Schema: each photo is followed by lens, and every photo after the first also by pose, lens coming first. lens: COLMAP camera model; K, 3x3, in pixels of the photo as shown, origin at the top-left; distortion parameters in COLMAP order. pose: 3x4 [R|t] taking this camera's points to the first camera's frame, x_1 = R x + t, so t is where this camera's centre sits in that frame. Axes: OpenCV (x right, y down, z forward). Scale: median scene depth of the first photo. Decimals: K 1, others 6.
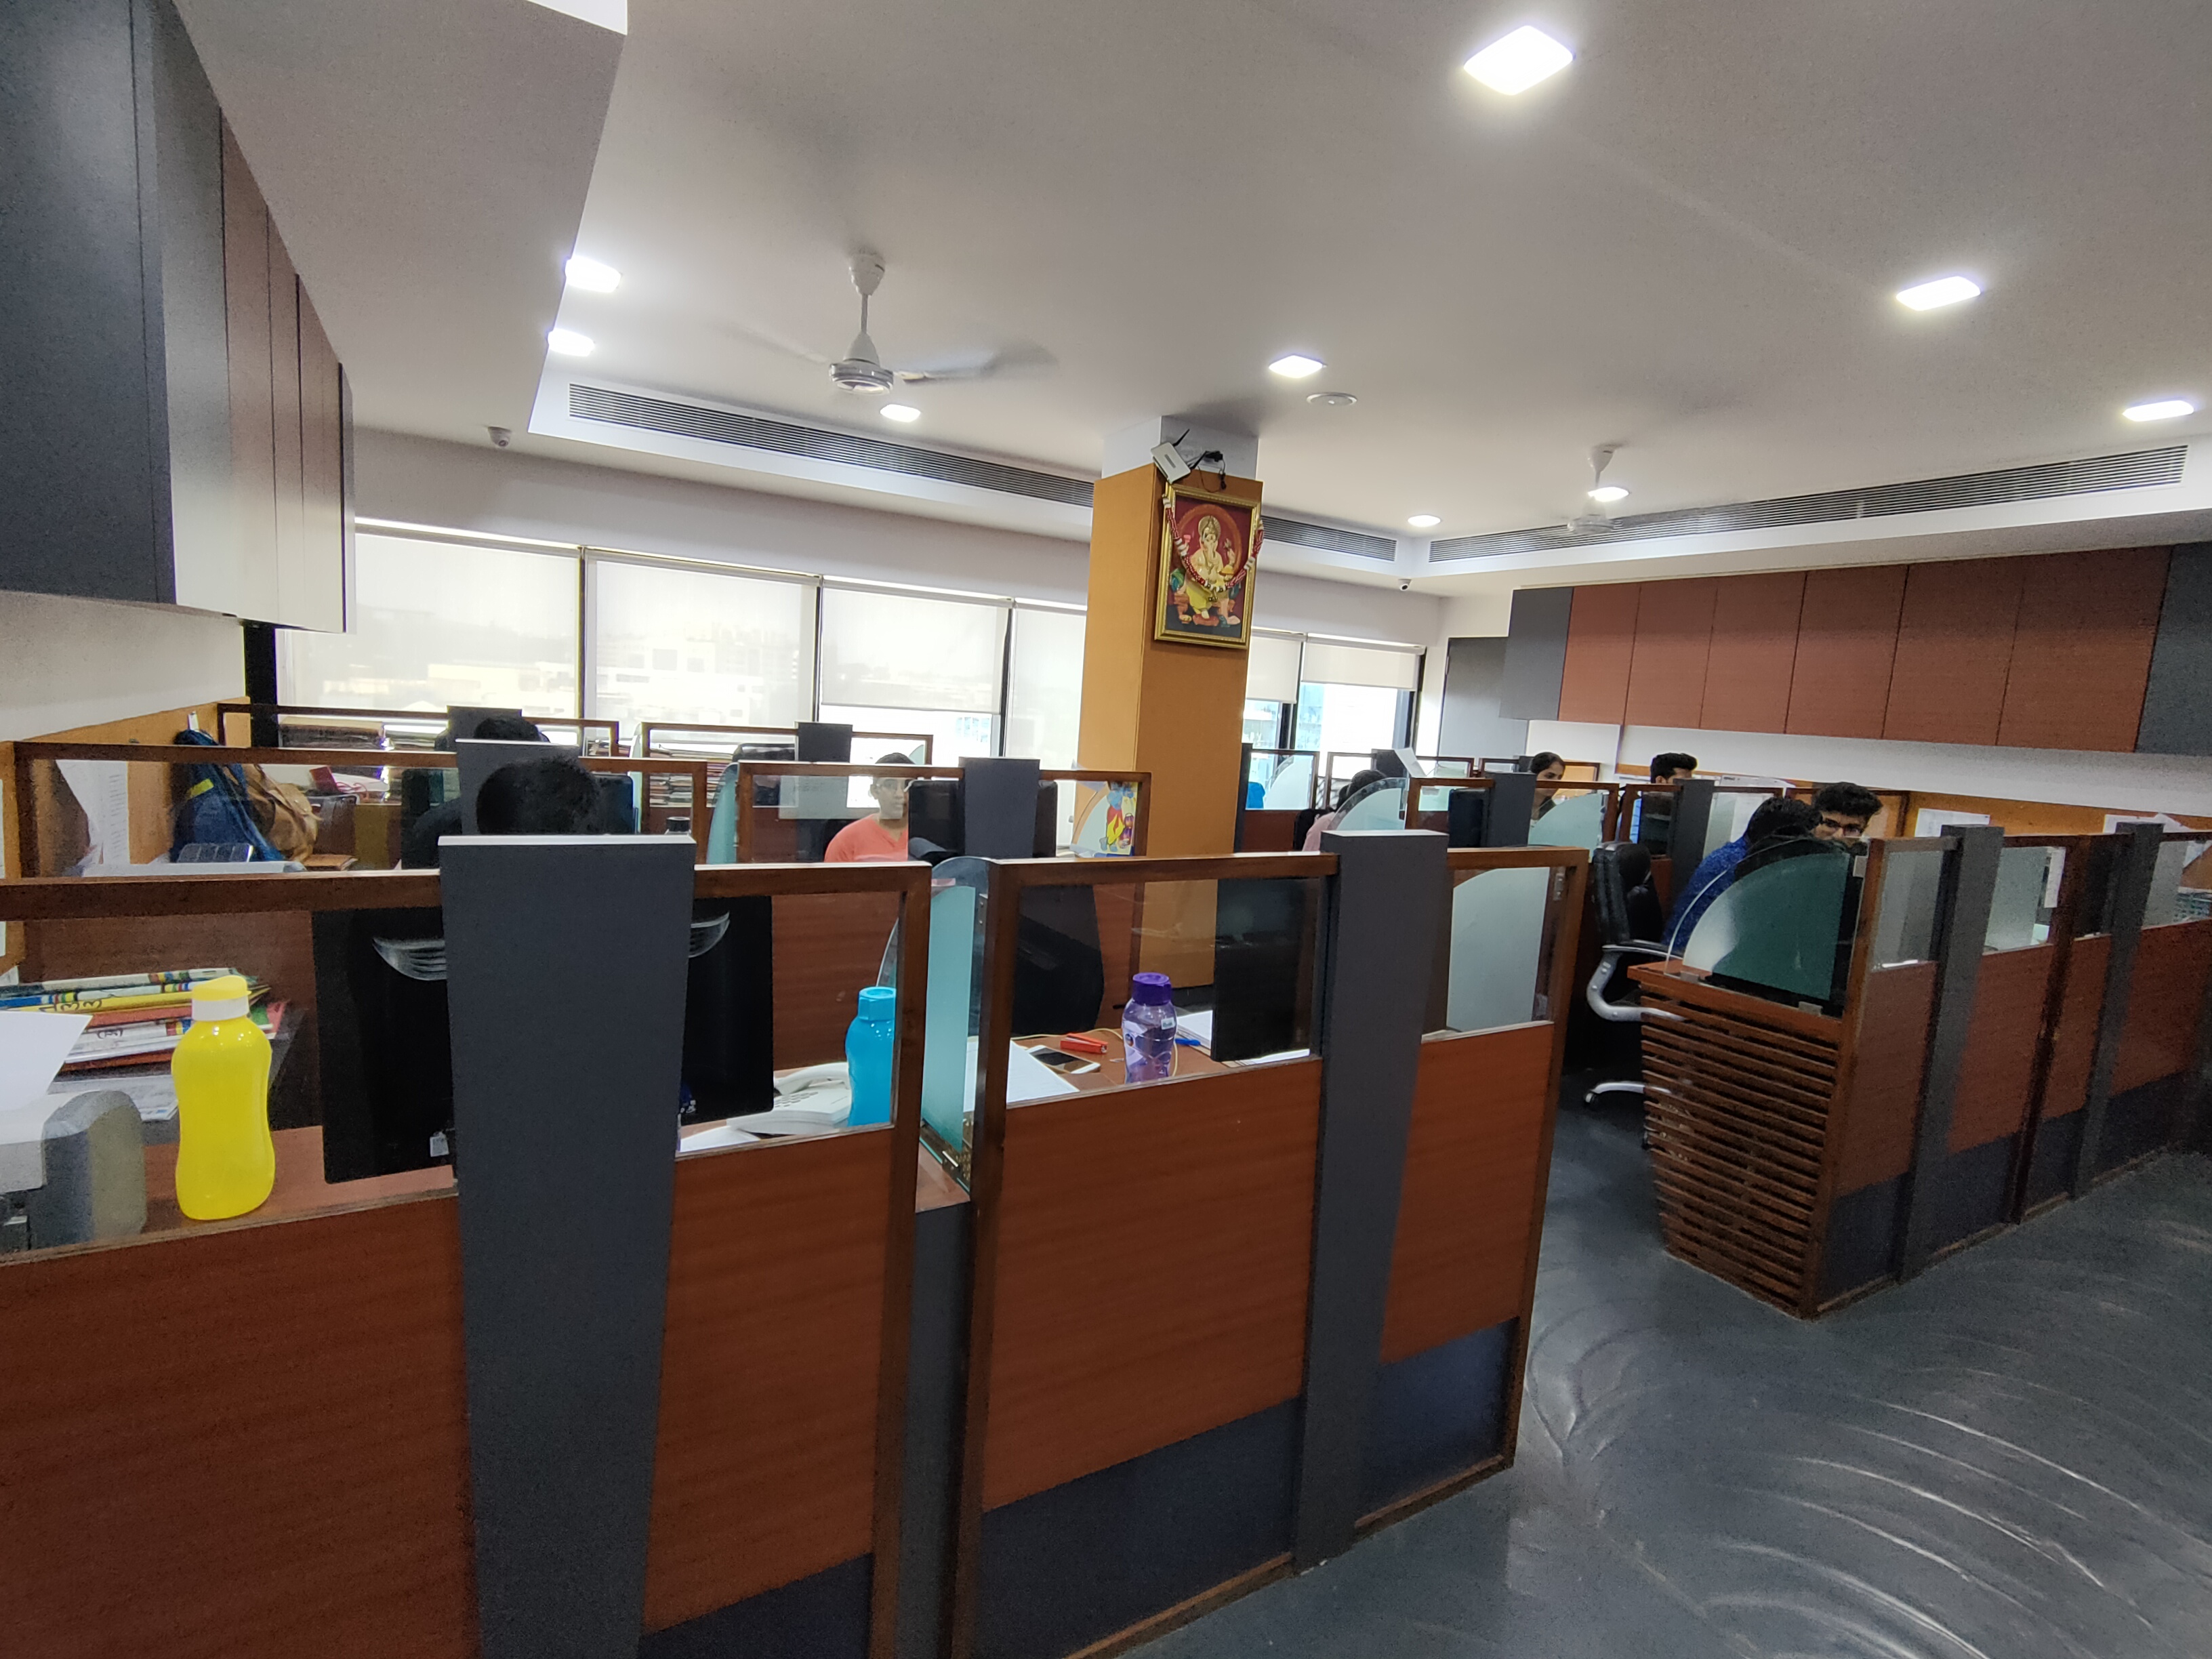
lens RADIAL K [[1054.6, 0, 1098.6], [0, 1054.6, 816.5], [0, 0, 1]] dist [0.010529, 0.001374]
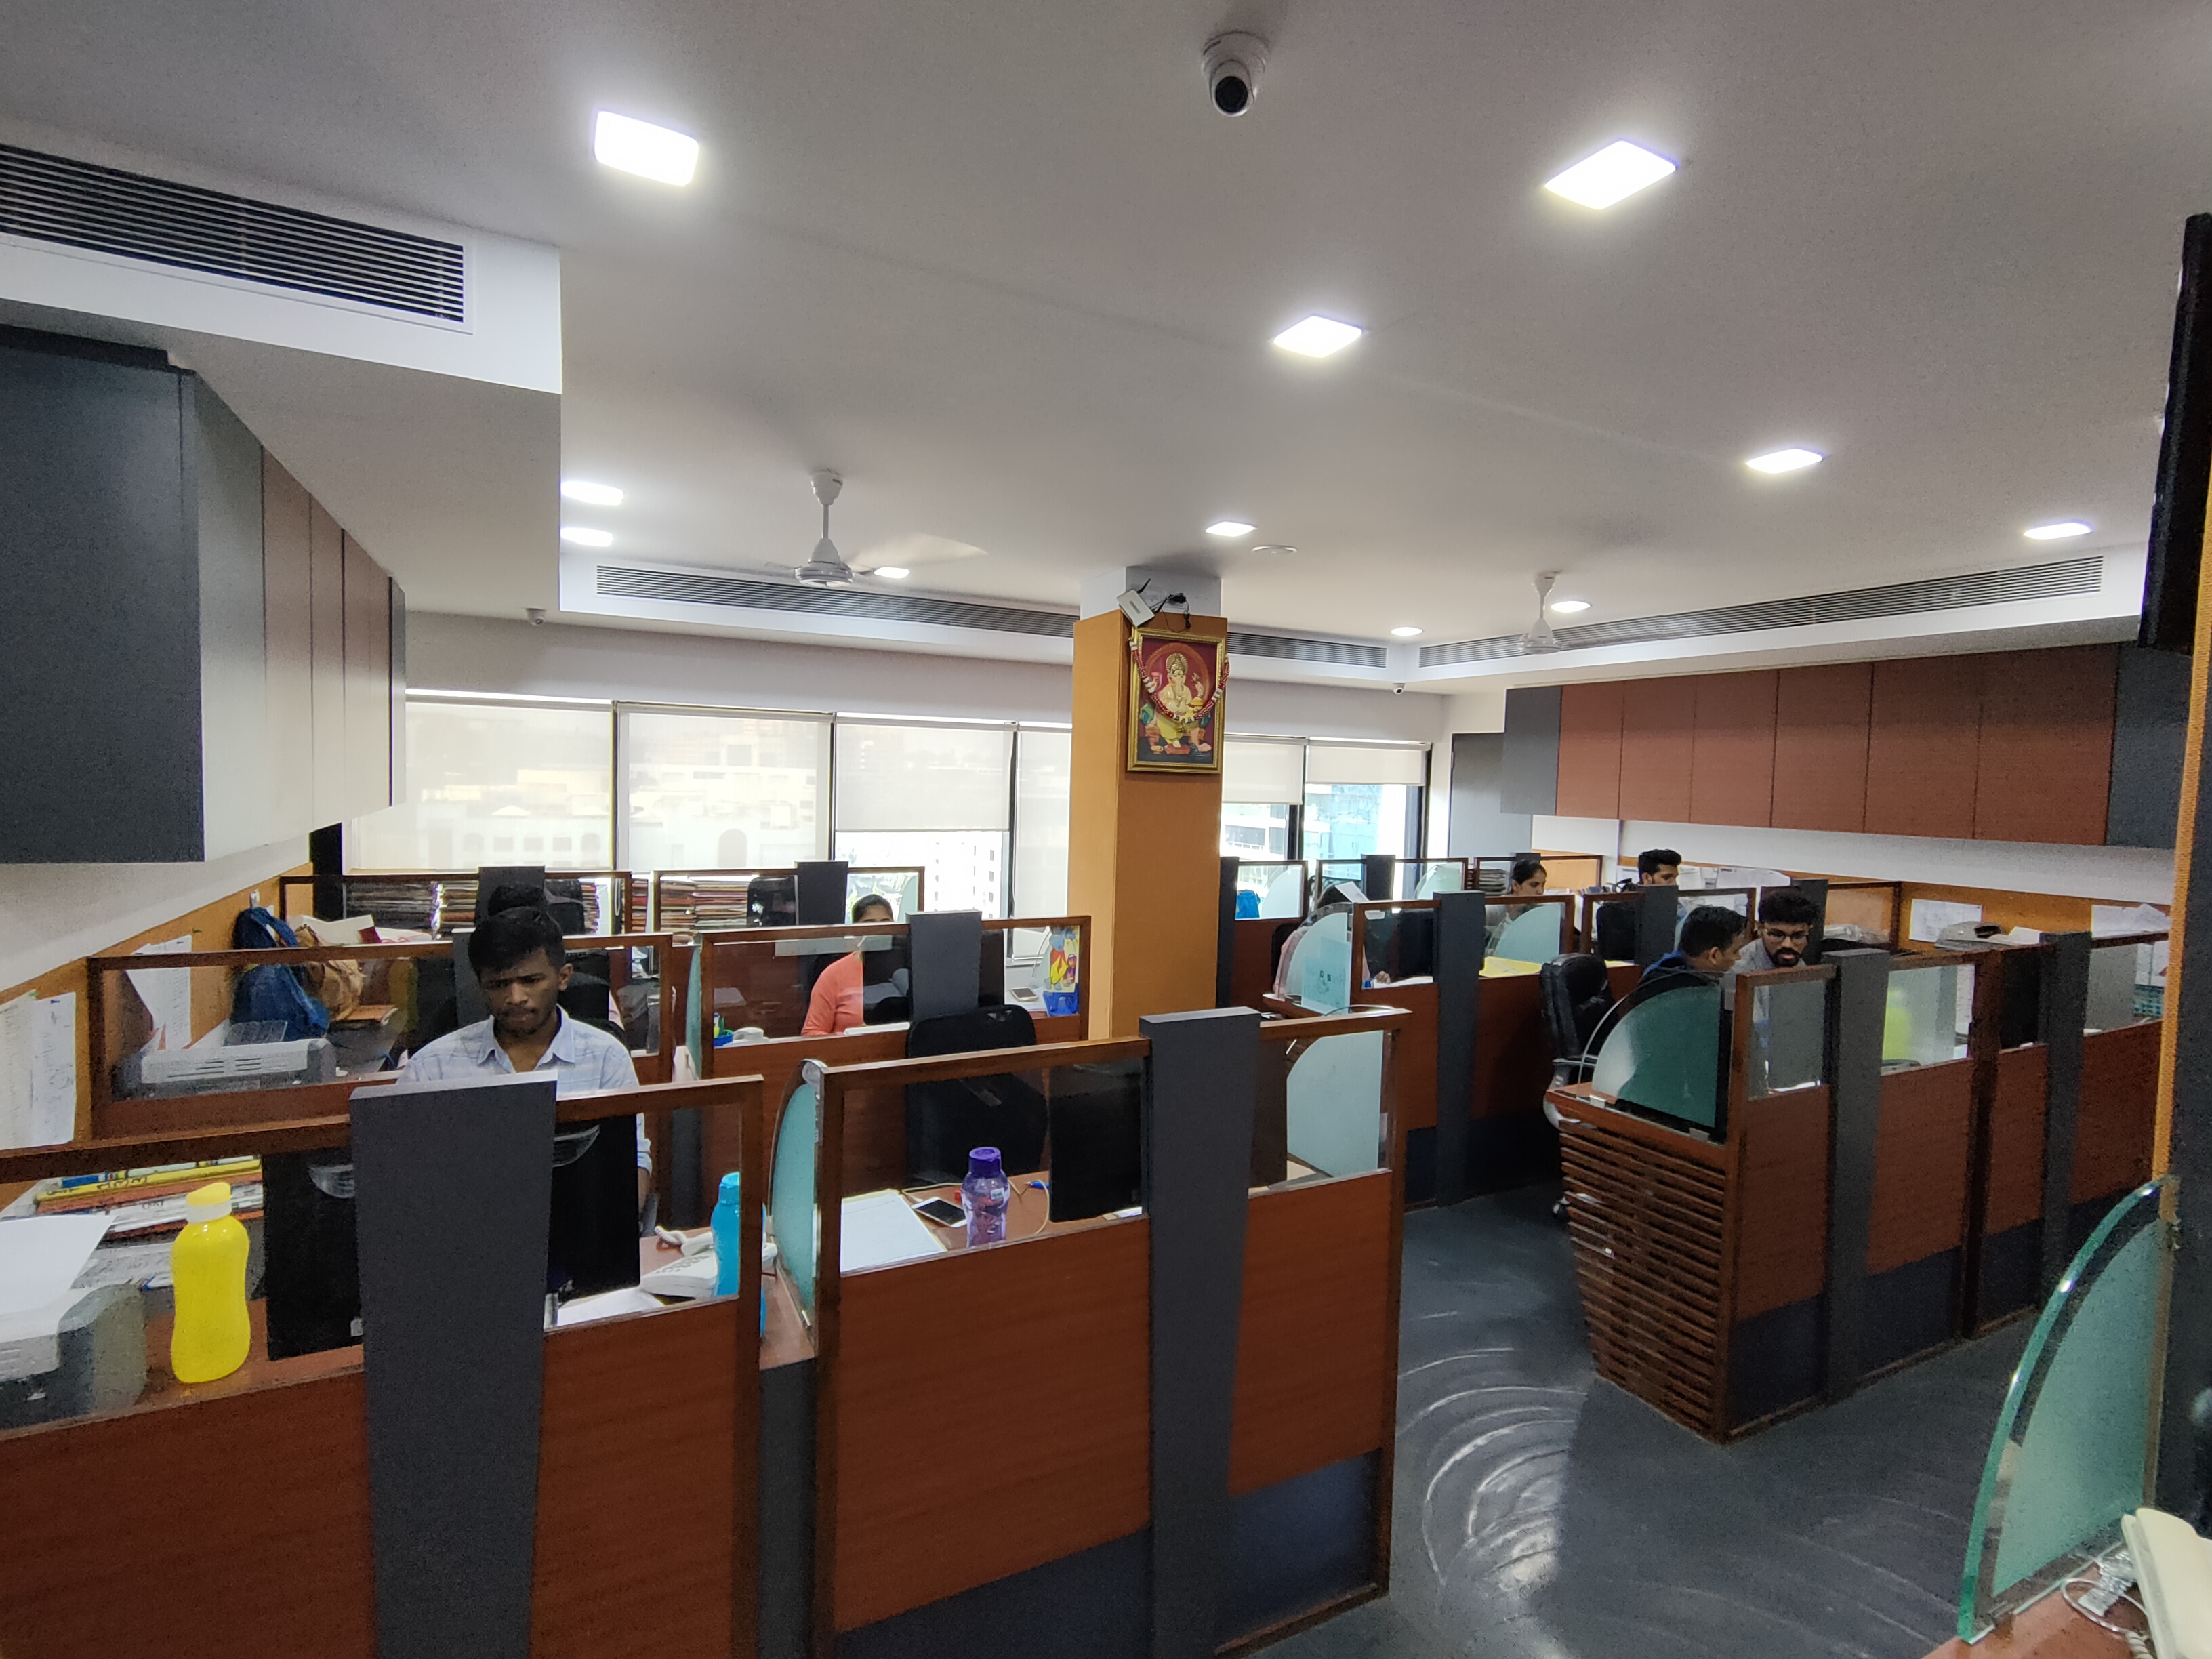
lens RADIAL K [[1054.6, 0, 1098.6], [0, 1054.6, 816.5], [0, 0, 1]] dist [0.010529, 0.001374]
pose [[0.997462, -0.035966, -0.061449, 0.089233], [0.031366, 0.996747, -0.074244, -0.043619], [0.063920, 0.072128, 0.995345, -0.062638]]
